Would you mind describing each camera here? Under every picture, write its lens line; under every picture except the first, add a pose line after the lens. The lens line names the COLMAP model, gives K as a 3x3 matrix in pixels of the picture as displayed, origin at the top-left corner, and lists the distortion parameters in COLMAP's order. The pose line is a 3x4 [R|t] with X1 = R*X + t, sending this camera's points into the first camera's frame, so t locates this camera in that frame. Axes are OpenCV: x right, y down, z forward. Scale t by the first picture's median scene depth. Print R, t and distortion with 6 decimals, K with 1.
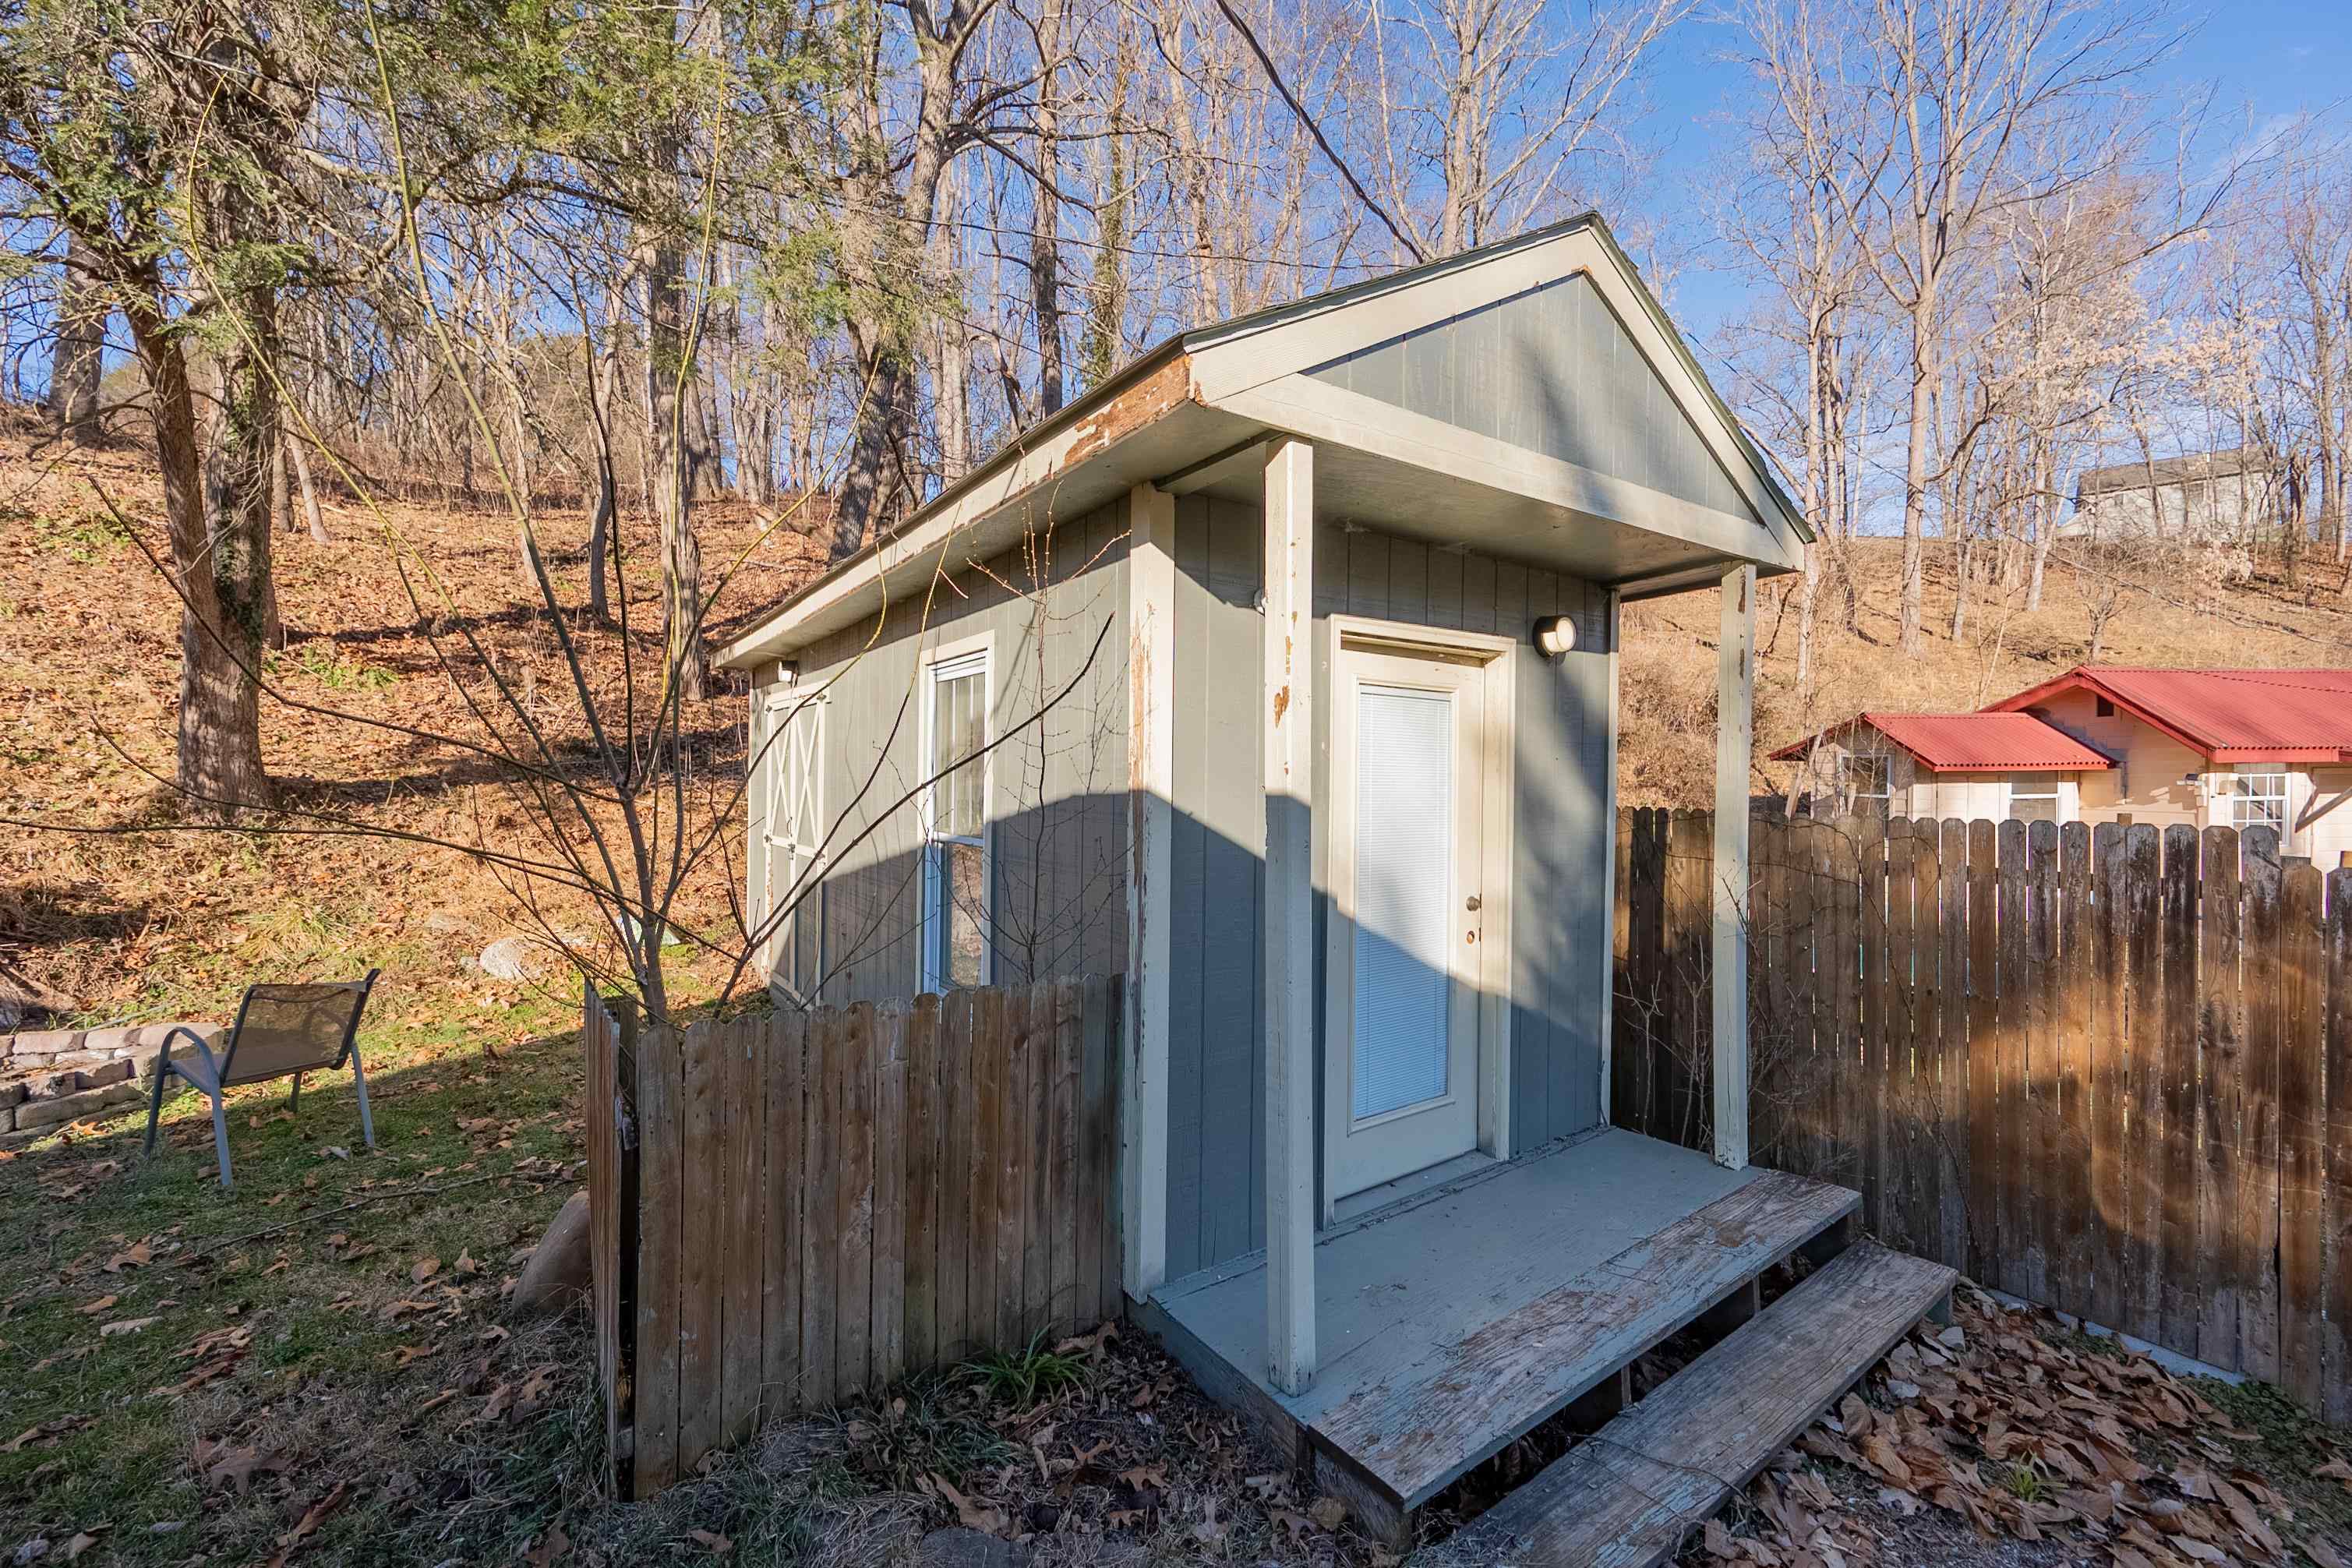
lens RADIAL K [[931.4, 0, 1181.1], [0, 931.4, 784.6], [0, 0, 1]] dist [-0.000461, 0.000438]
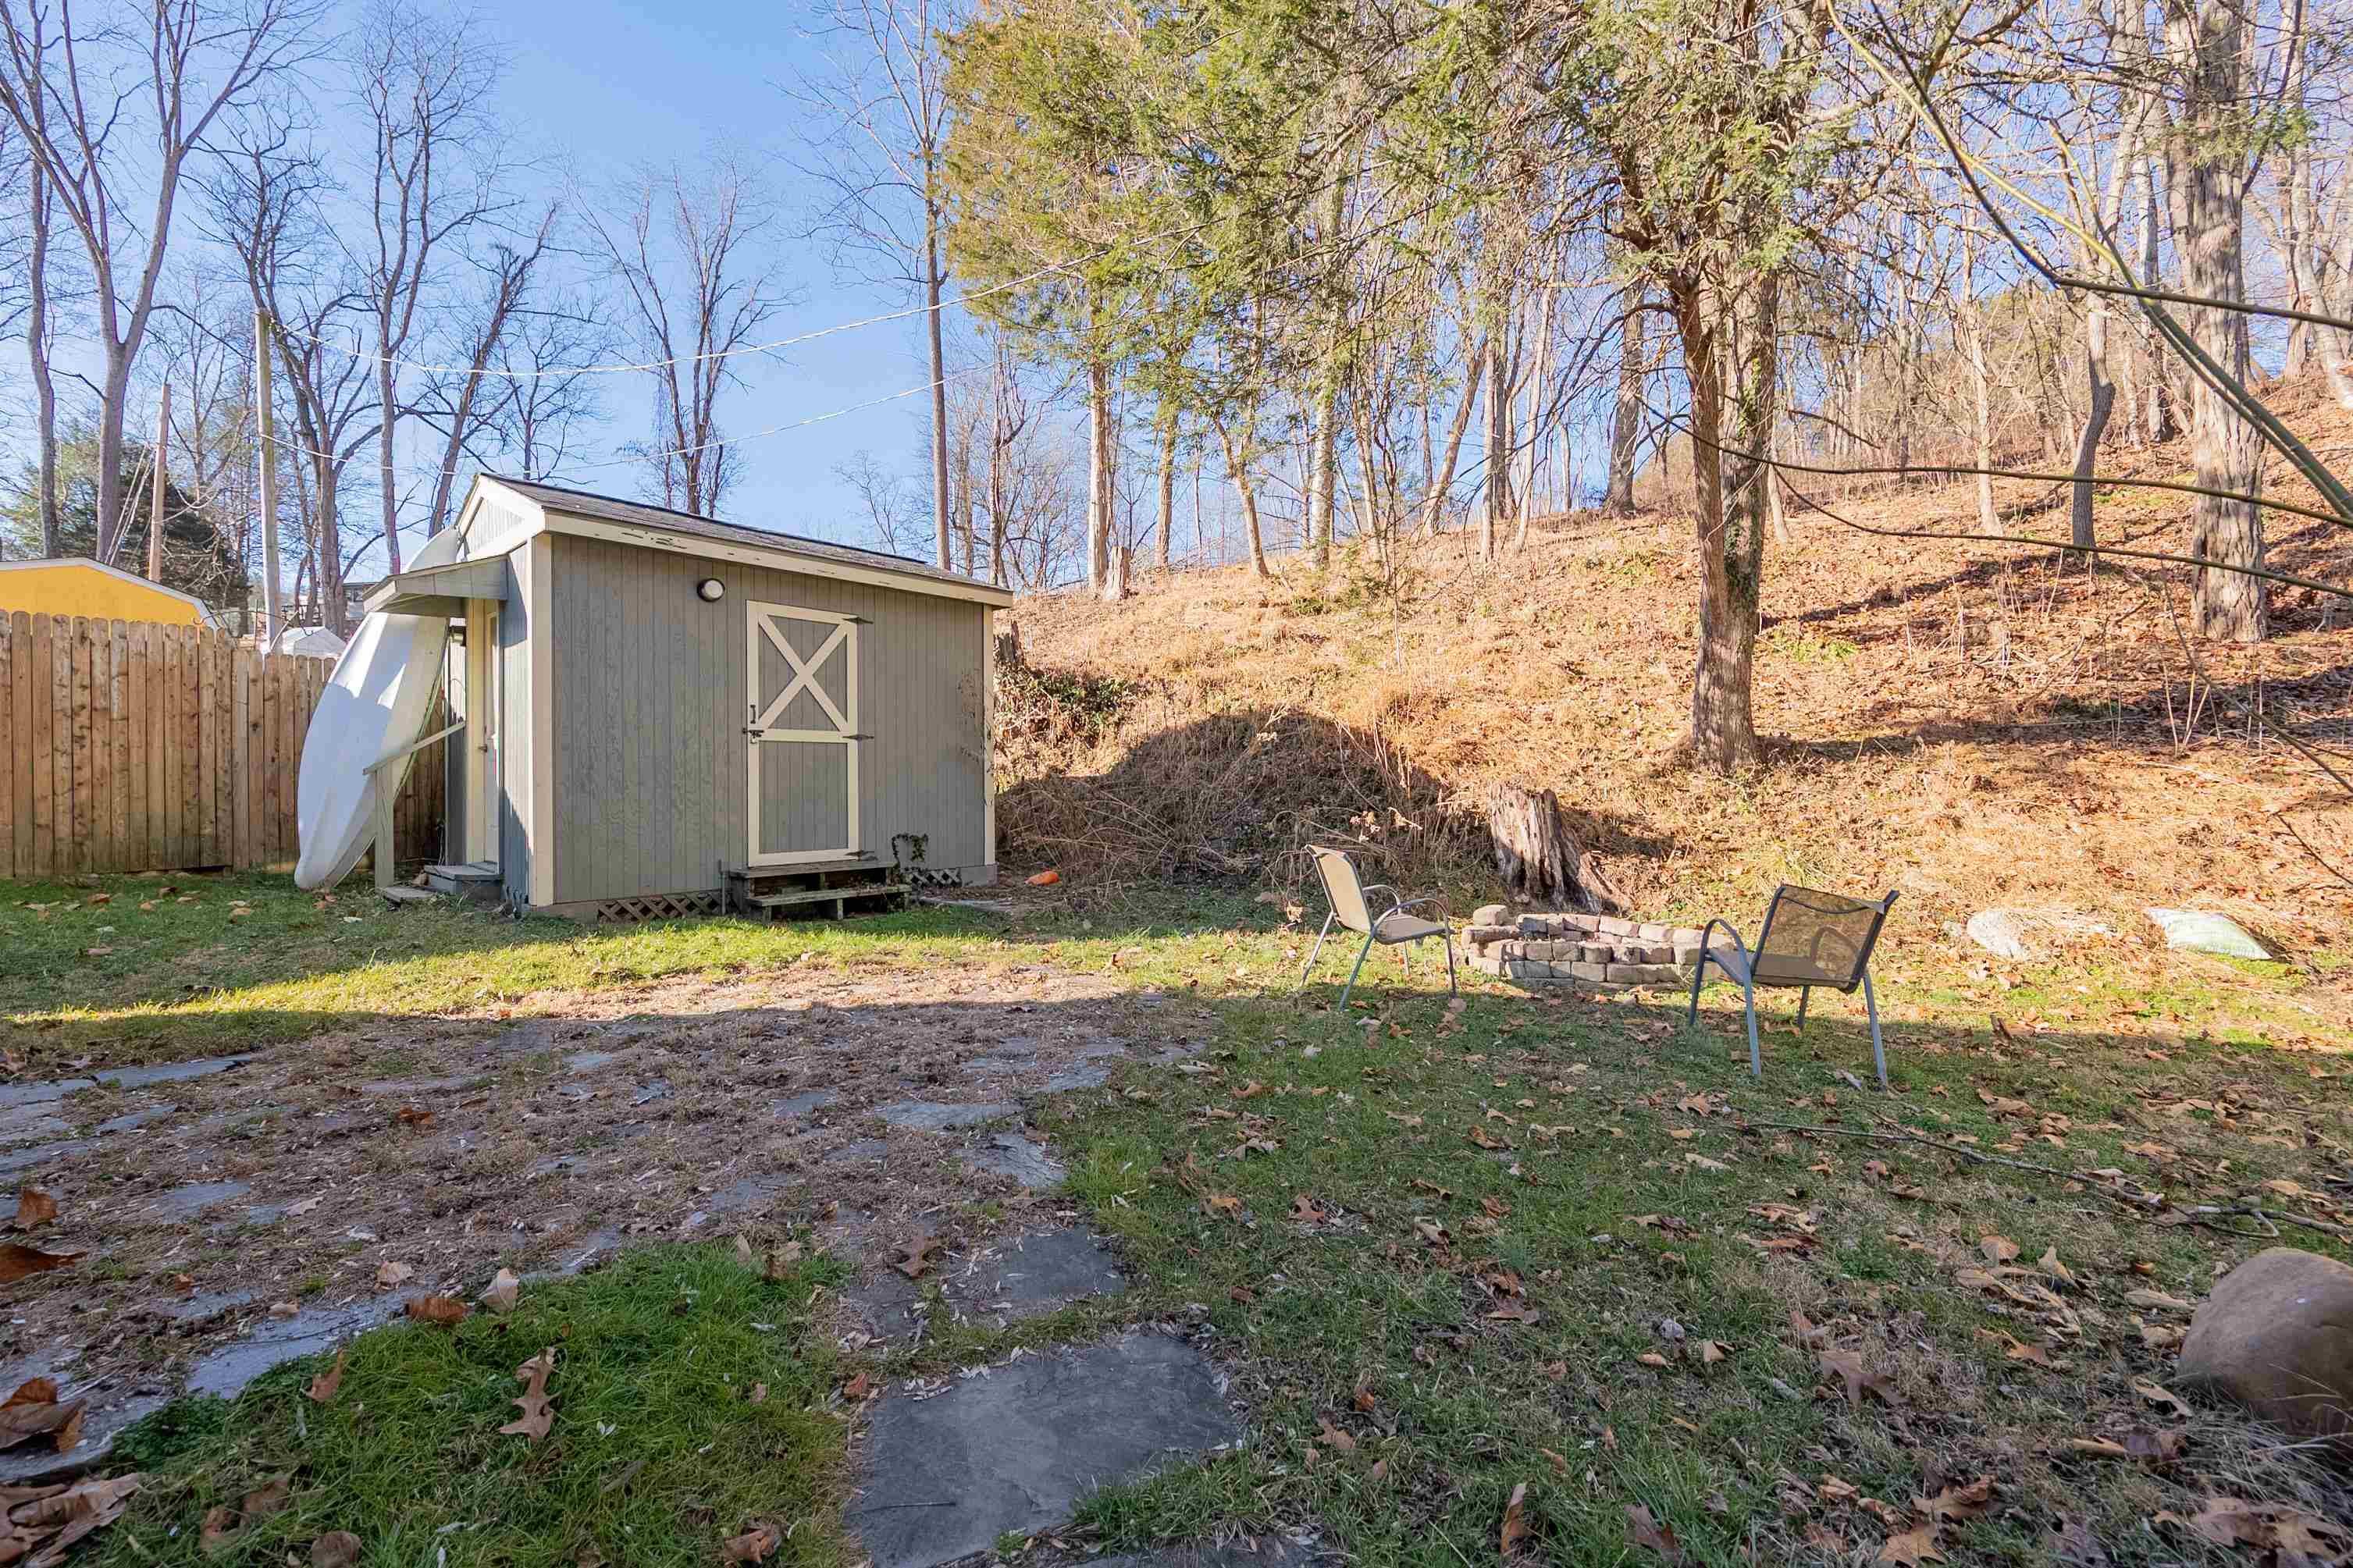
lens RADIAL K [[931.7, 0, 1181.6], [0, 931.7, 784.6], [0, 0, 1]] dist [-0.000461, 0.000438]
pose [[0.272877, 0.013167, -0.961959, -0.123451], [-0.025758, 0.999648, 0.006376, 0.070600], [0.961704, 0.023038, 0.273120, 0.058162]]
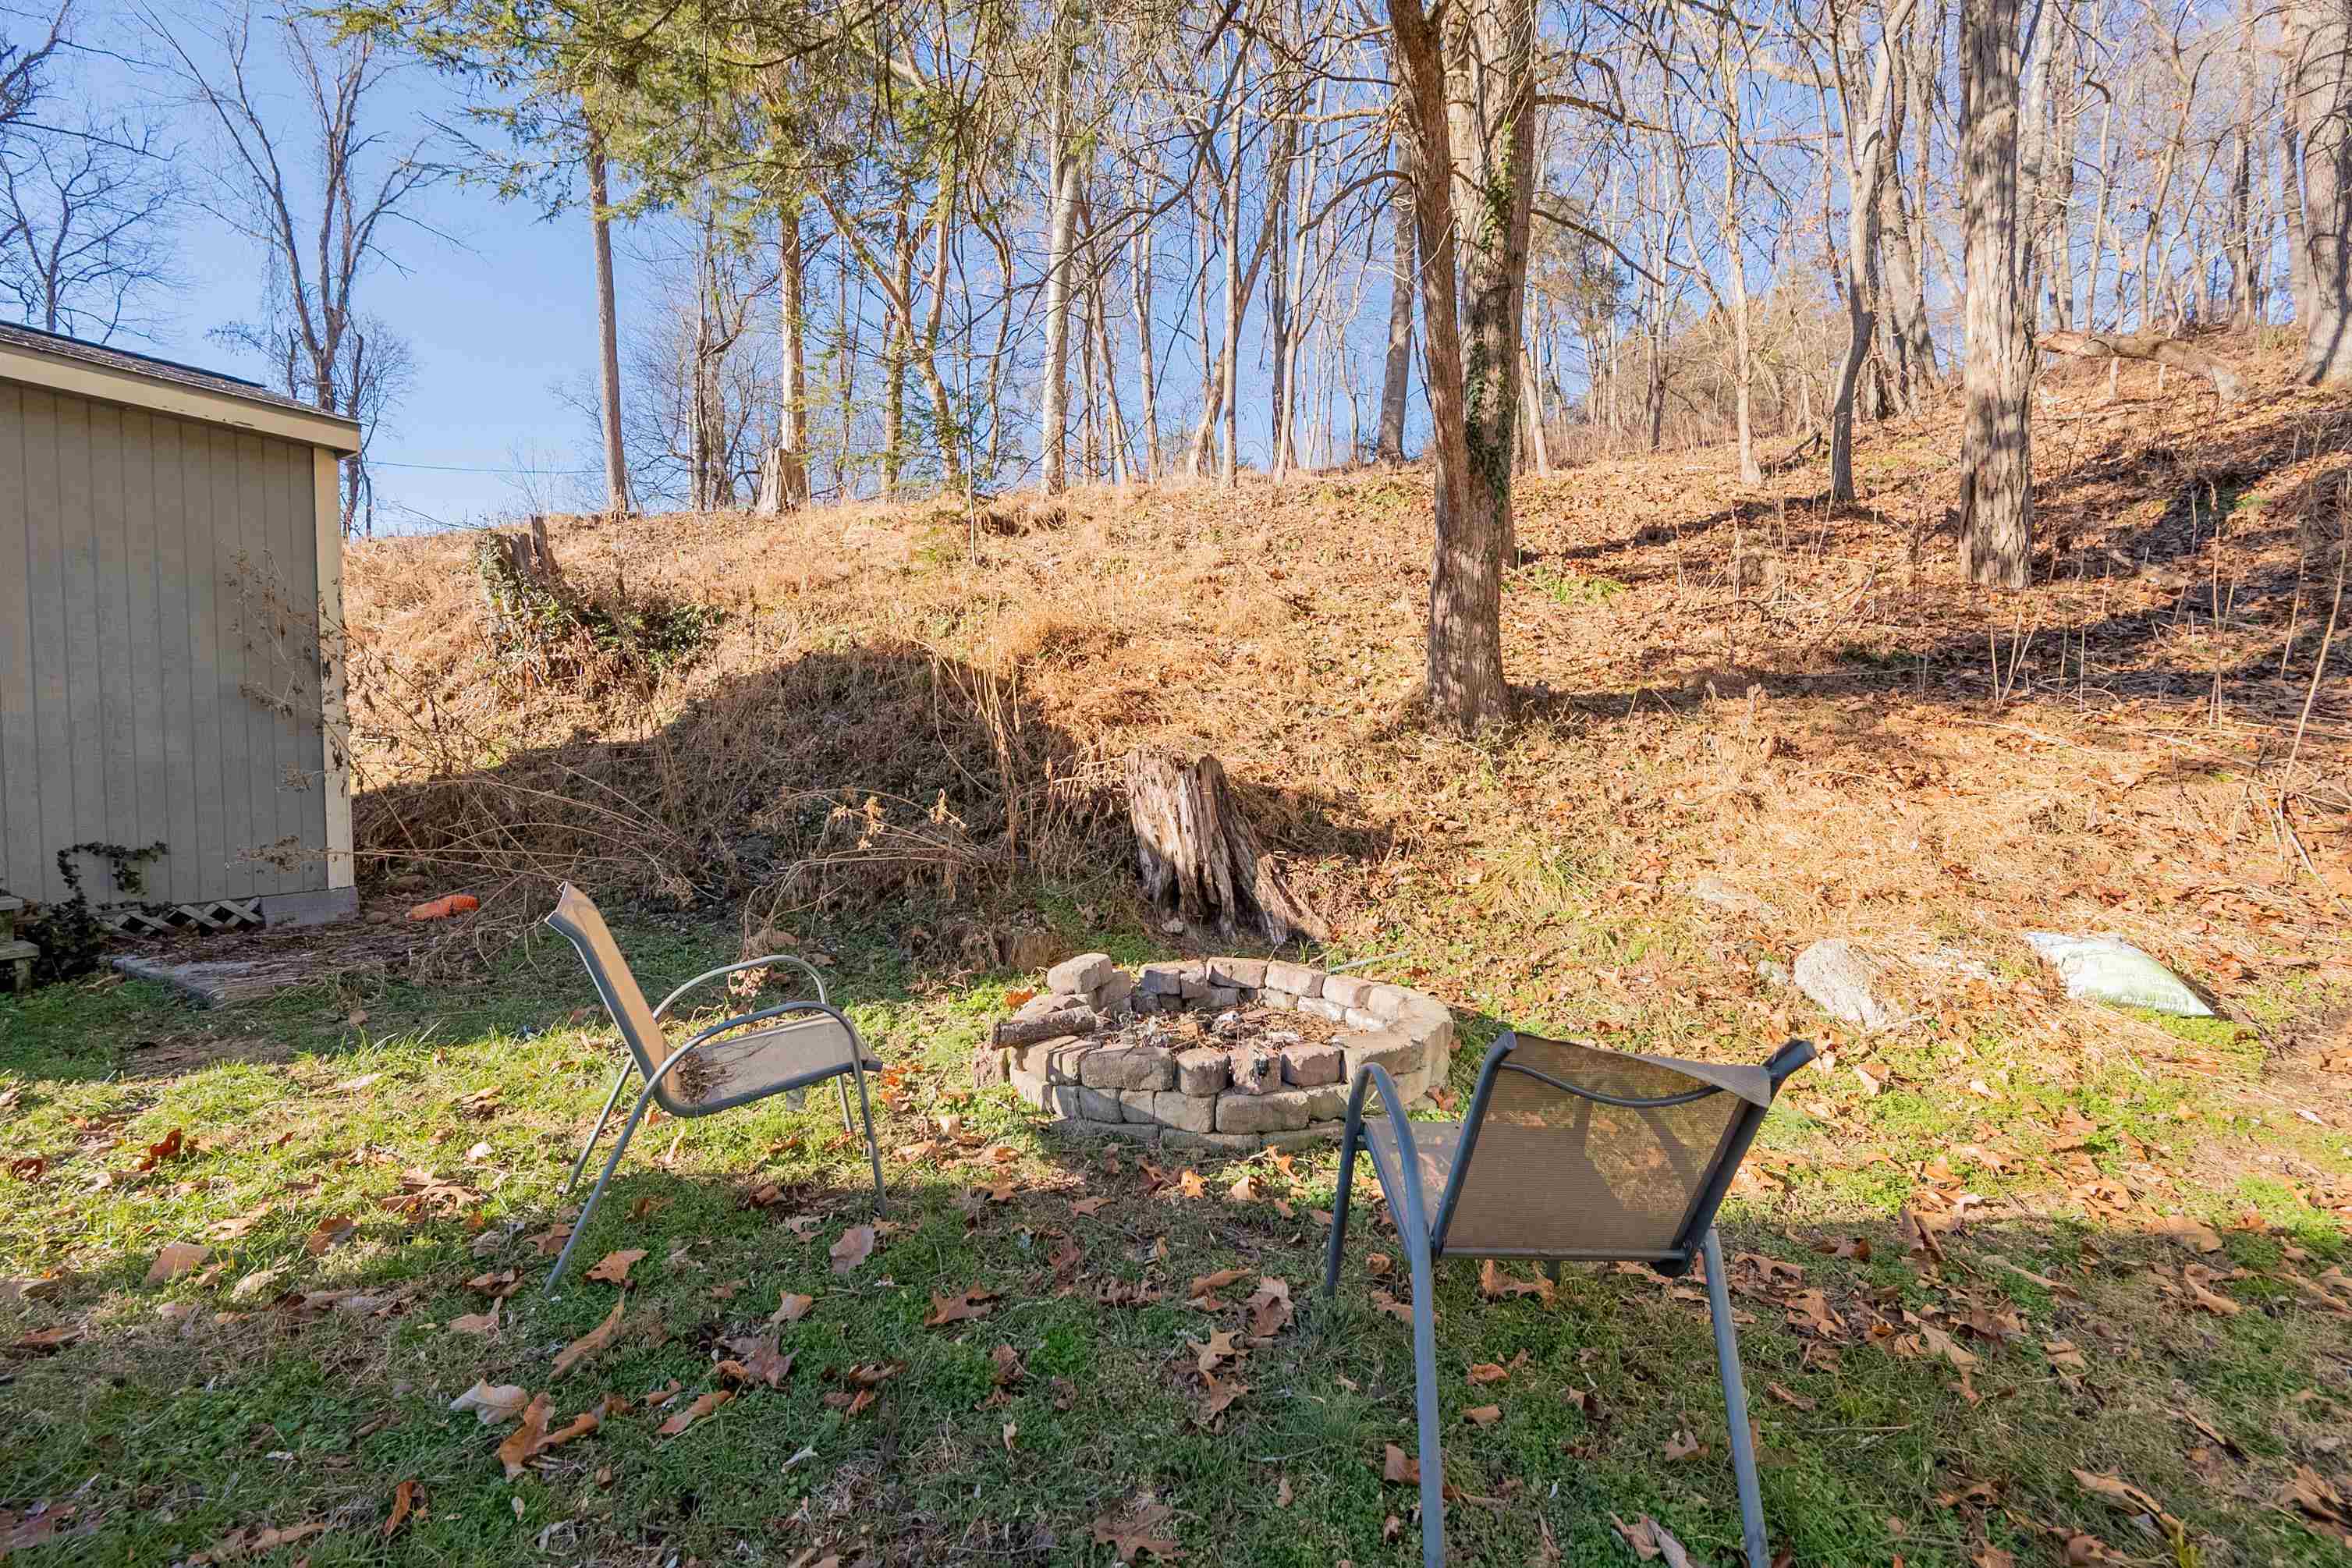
lens RADIAL K [[929.6, 0, 1188.8], [0, 929.6, 783.8], [0, 0, 1]] dist [0.000176, -0.000369]
pose [[0.463038, 0.037488, -0.885545, -0.451992], [-0.023531, 0.999273, 0.029999, 0.071323], [0.886026, 0.006947, 0.463584, 0.443512]]
